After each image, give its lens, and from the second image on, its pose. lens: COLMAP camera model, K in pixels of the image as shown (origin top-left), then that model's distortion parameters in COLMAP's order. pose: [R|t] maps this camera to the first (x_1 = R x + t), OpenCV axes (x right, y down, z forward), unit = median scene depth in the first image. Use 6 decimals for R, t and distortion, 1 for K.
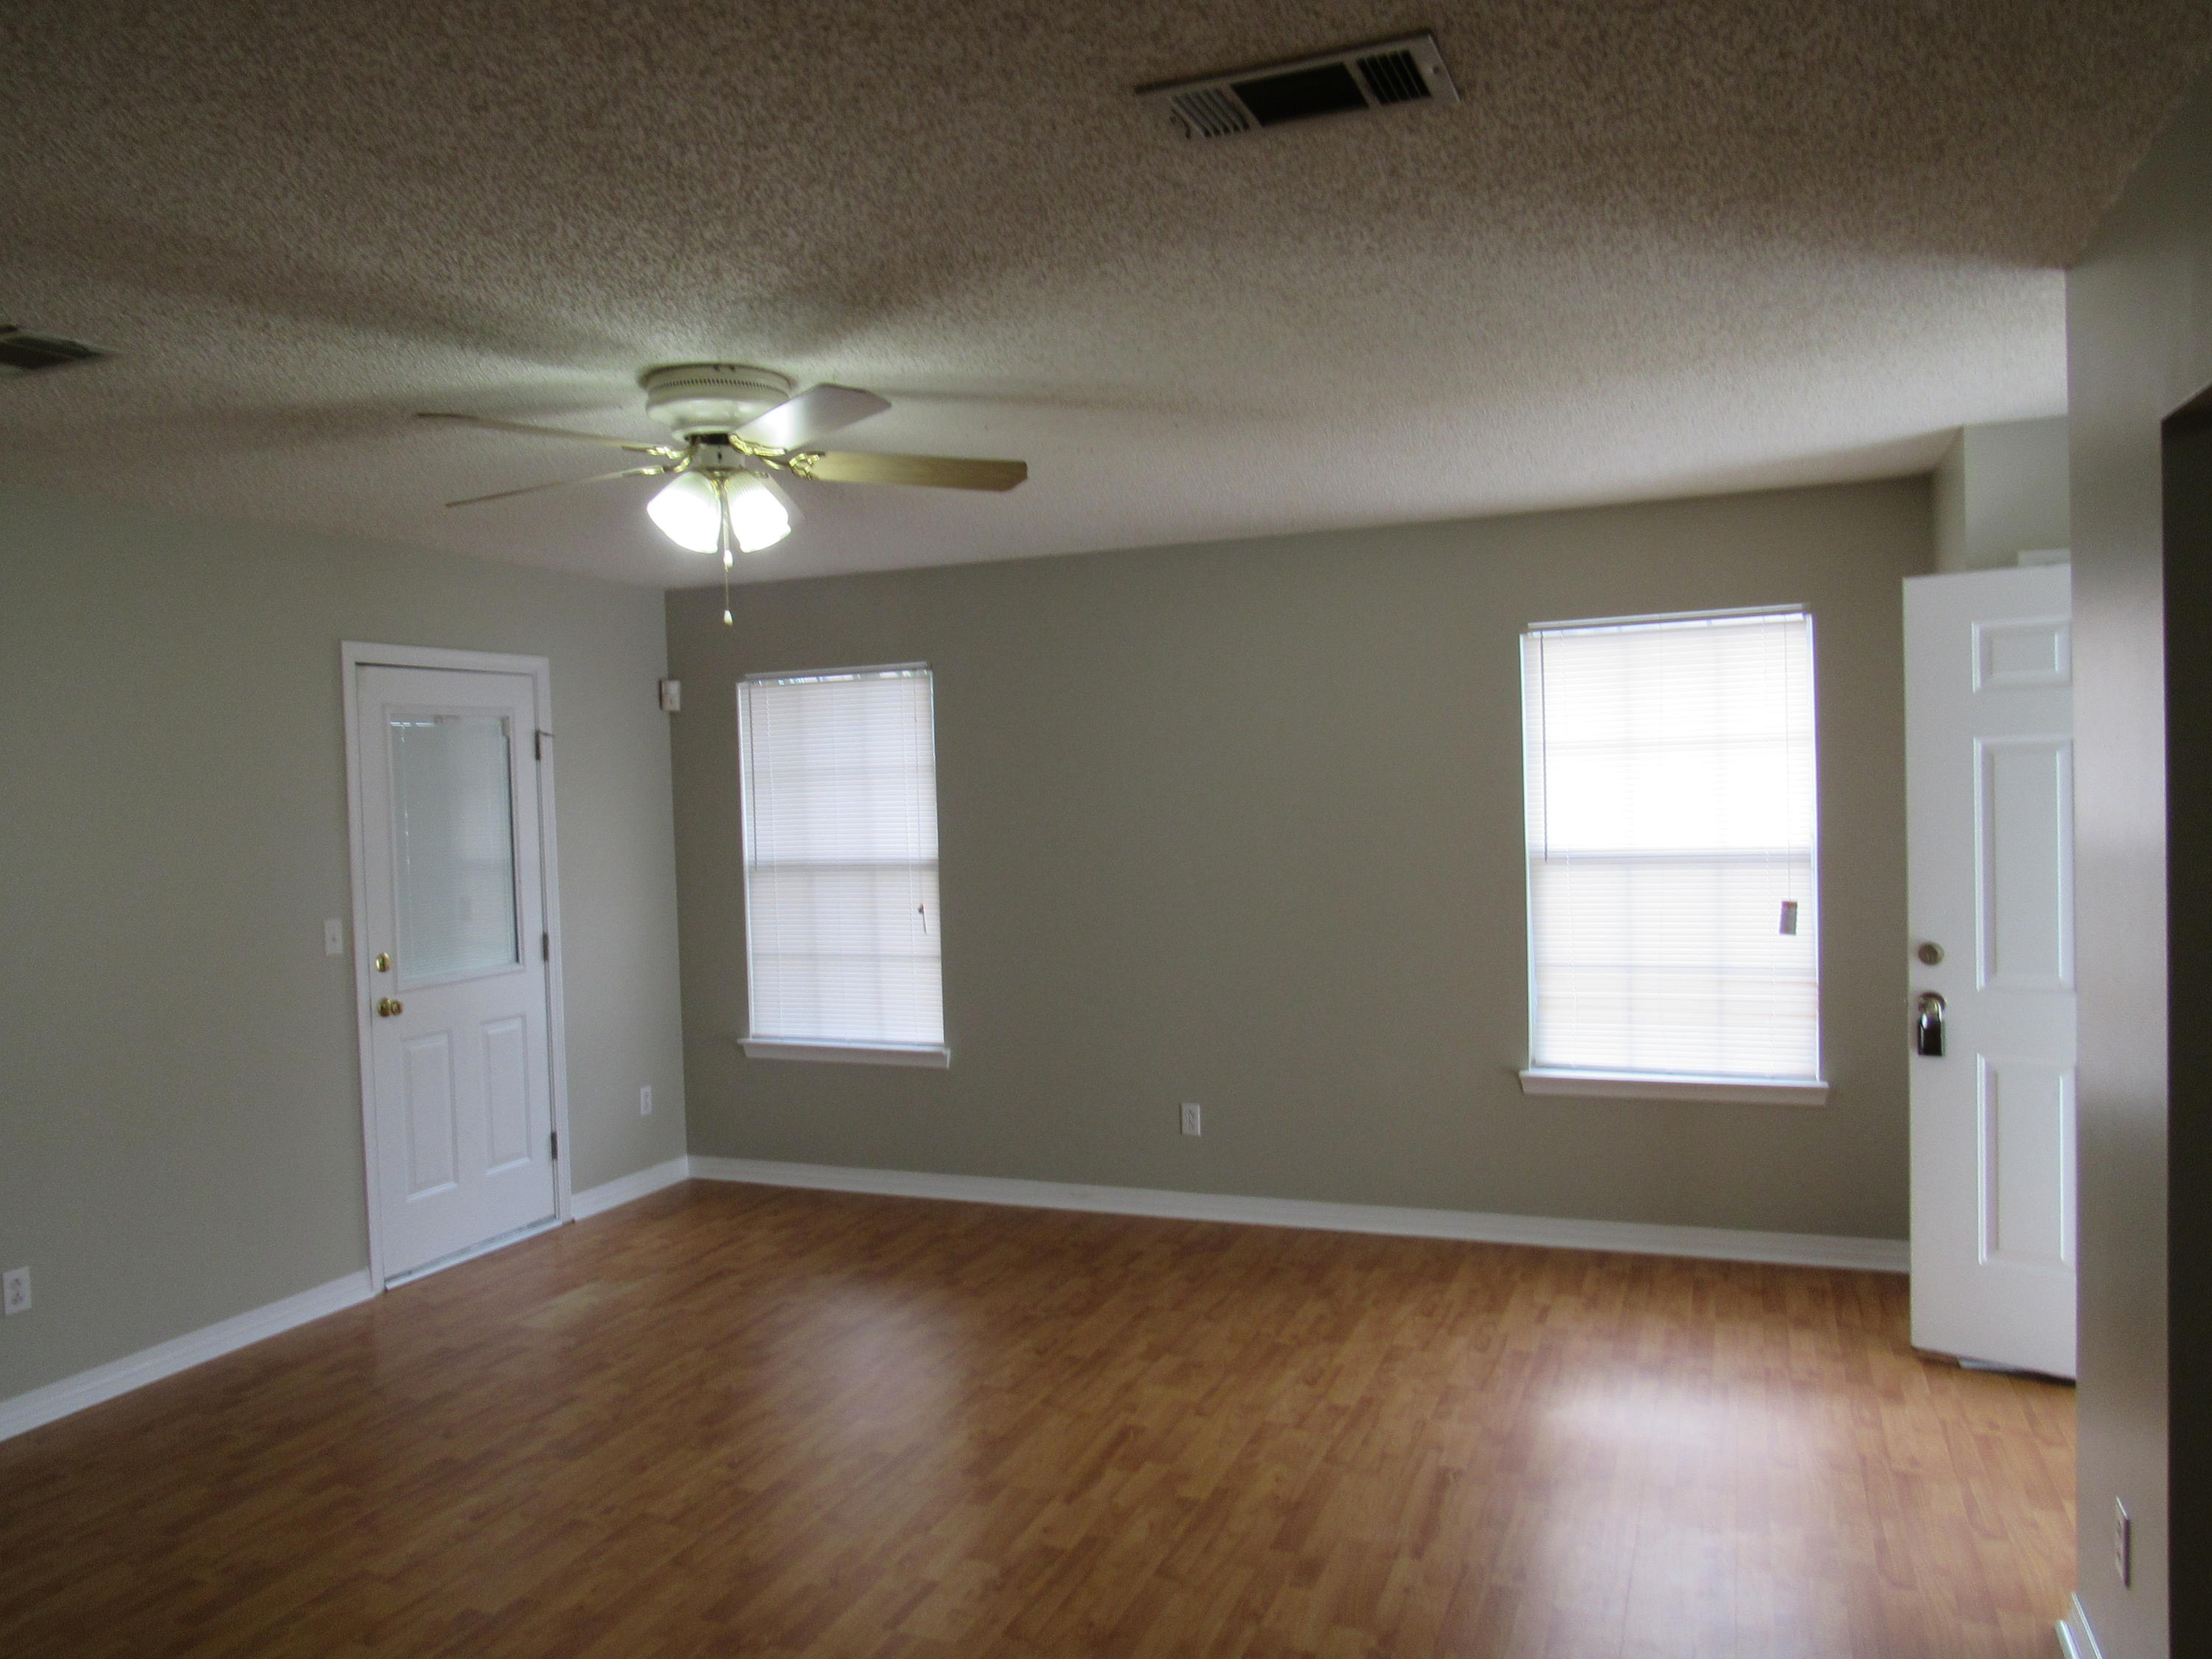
lens RADIAL K [[1584.1, 0, 1094.4], [0, 1584.1, 840.0], [0, 0, 1]] dist [-0.025185, 0.003492]
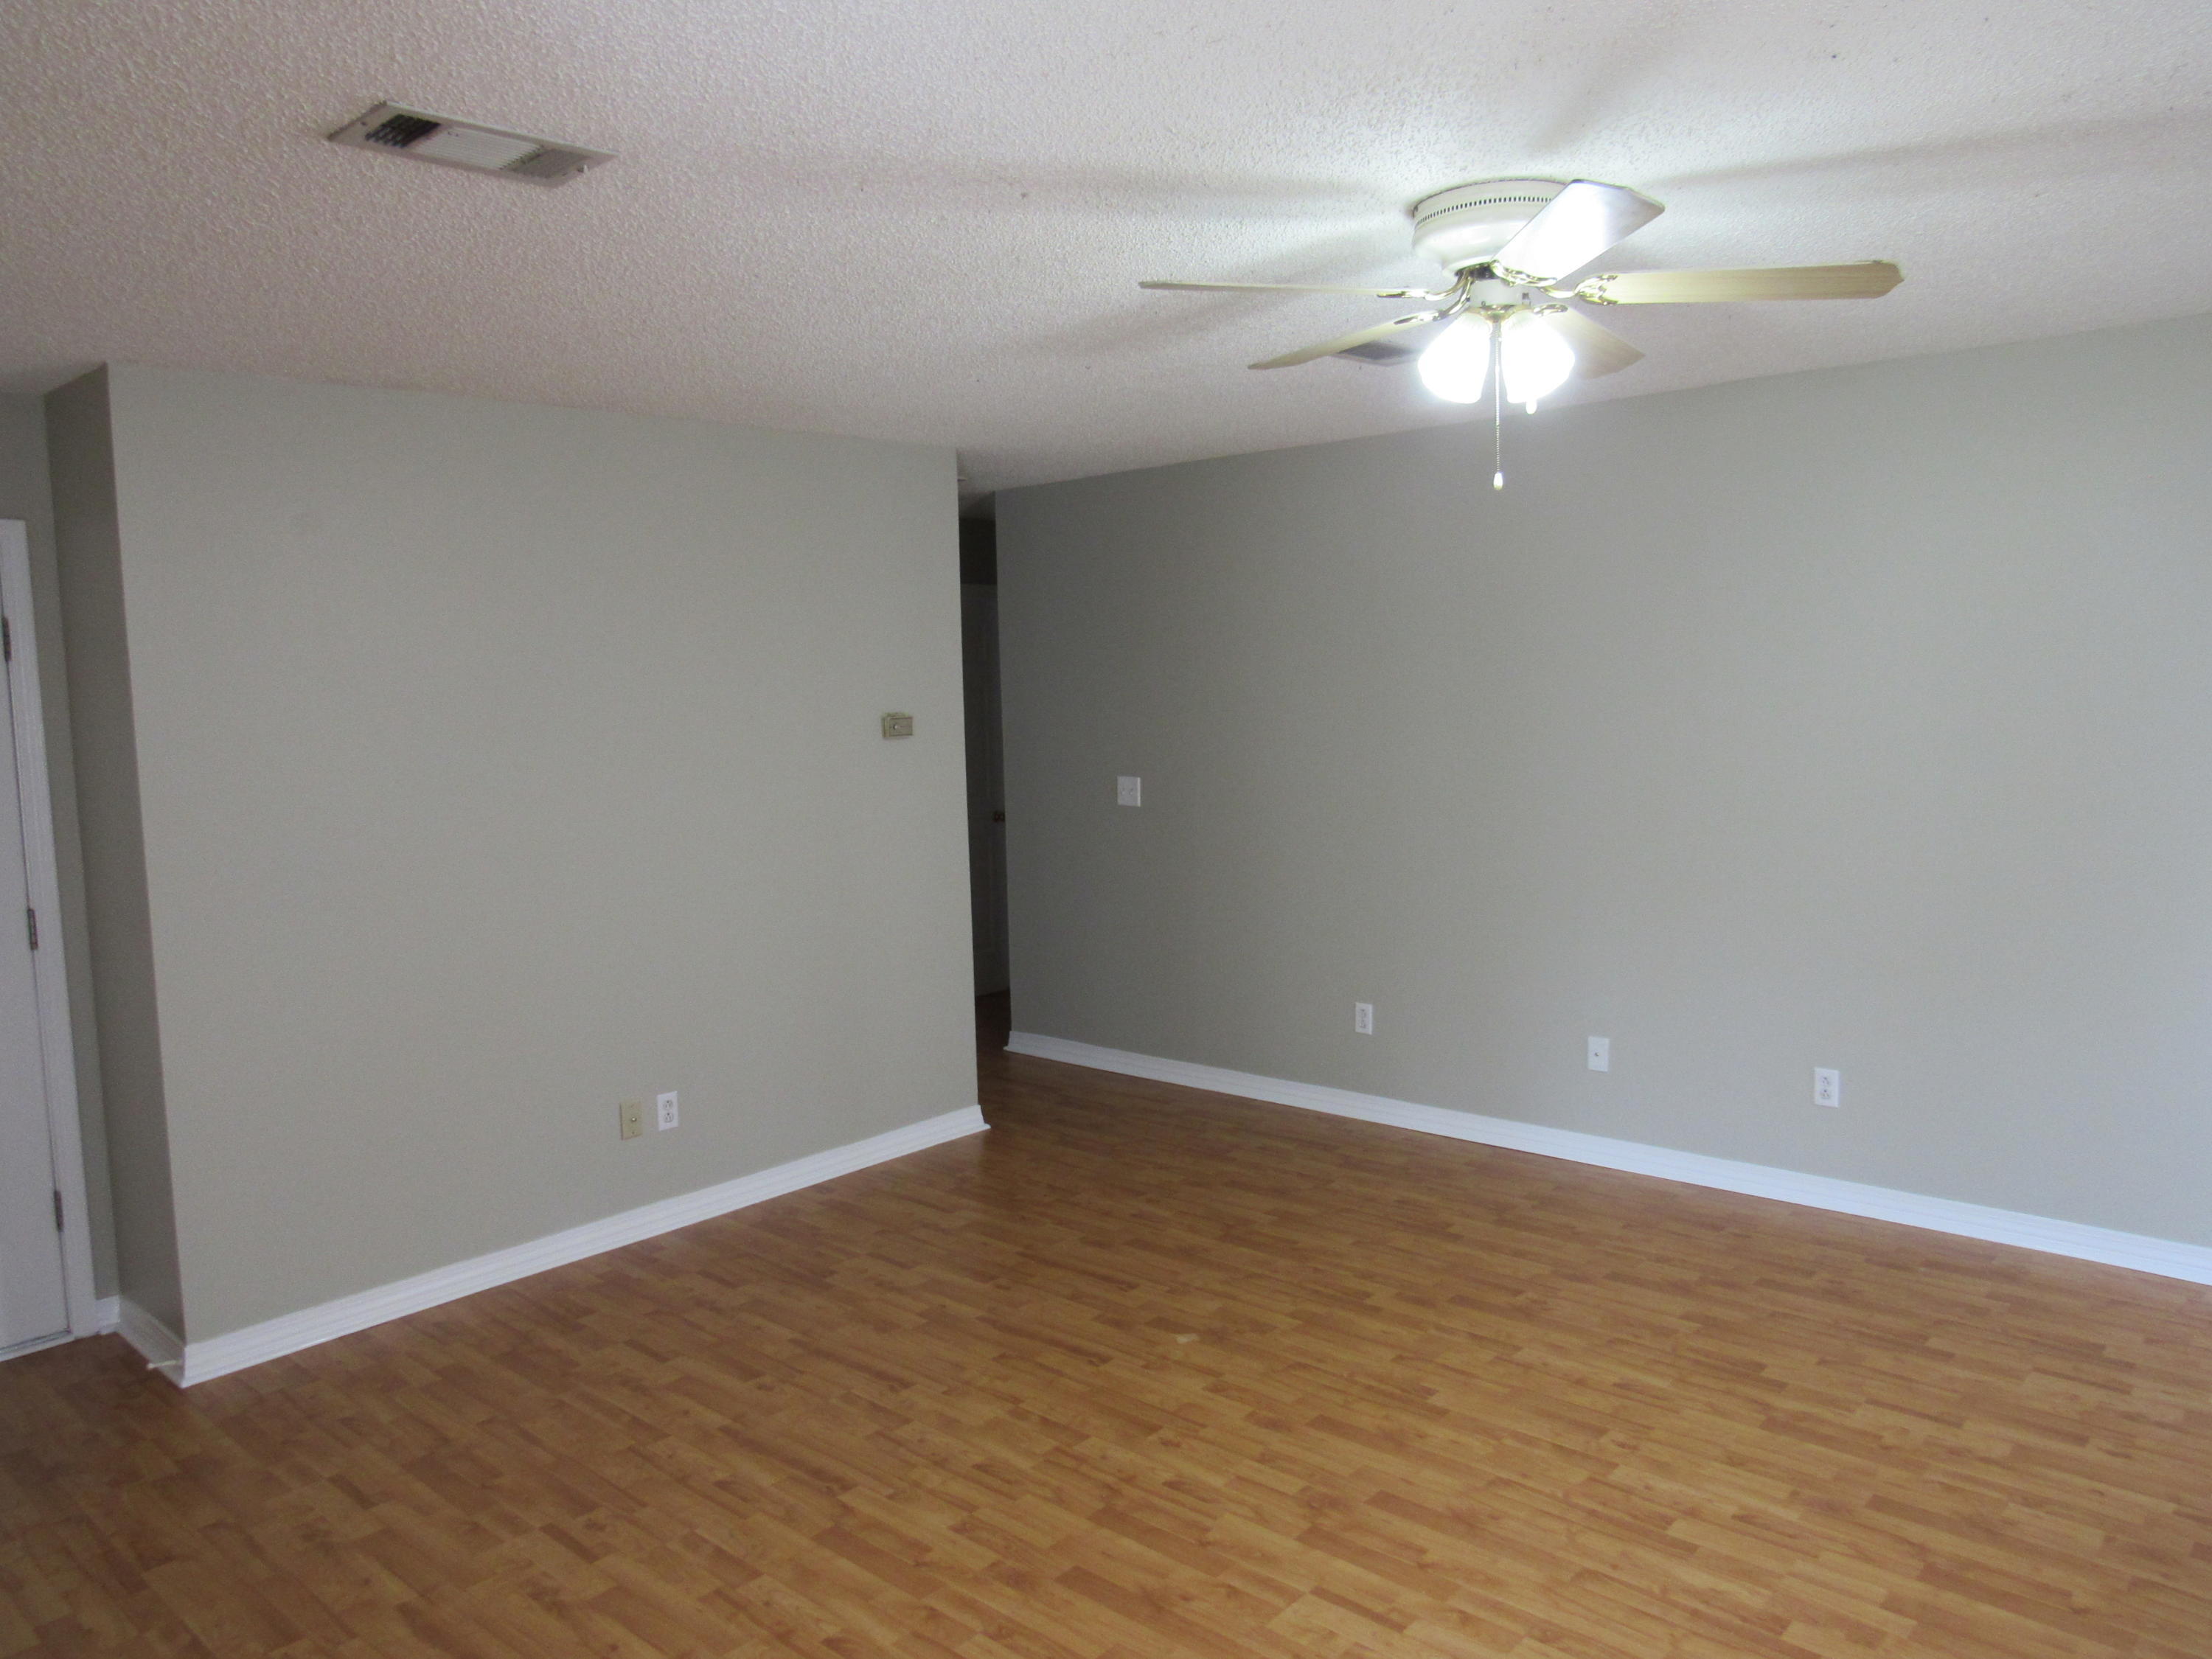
lens RADIAL K [[1584.1, 0, 1094.4], [0, 1584.1, 840.0], [0, 0, 1]] dist [-0.025185, 0.003492]
pose [[-0.339709, 0.135183, -0.930765, 0.451202], [-0.003894, 0.989406, 0.145121, -0.046692], [0.940522, 0.052924, -0.335584, 0.727499]]
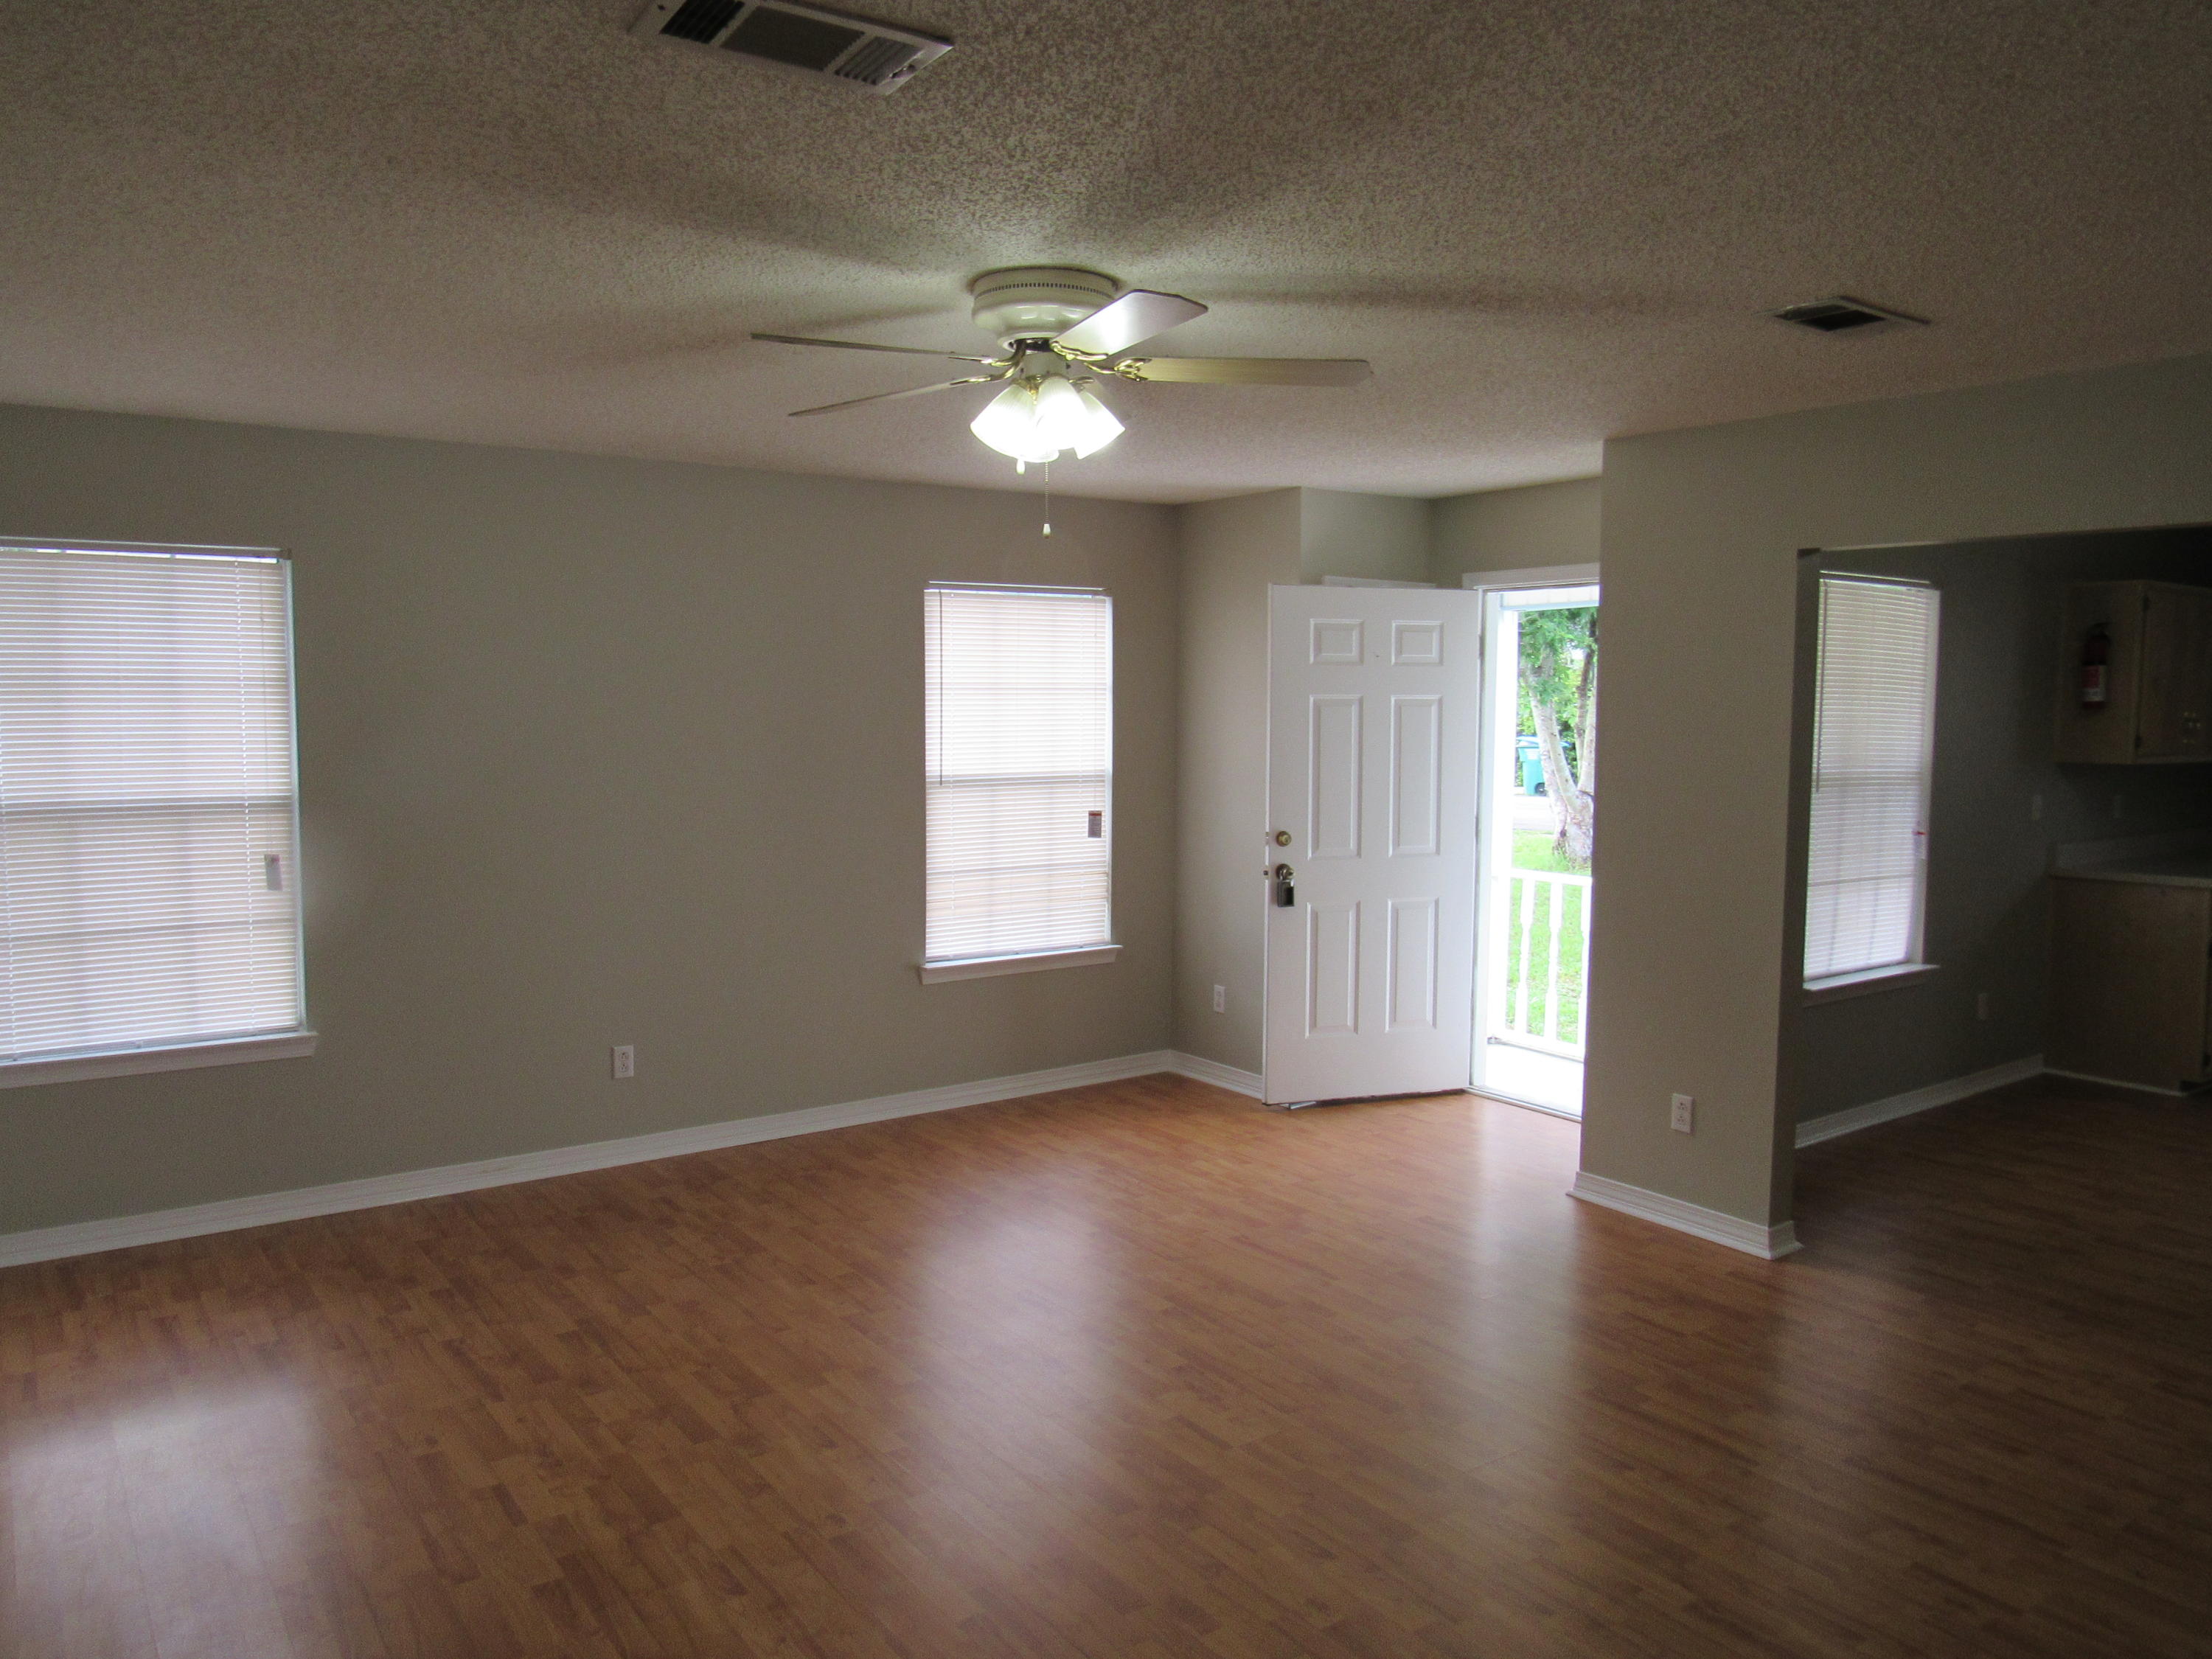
lens RADIAL K [[1584.1, 0, 1094.4], [0, 1584.1, 840.0], [0, 0, 1]] dist [-0.025185, 0.003492]
pose [[0.527012, -0.041529, 0.848842, -0.705072], [0.012266, 0.999073, 0.041263, 0.007975], [-0.849769, -0.011334, 0.527033, 0.303175]]
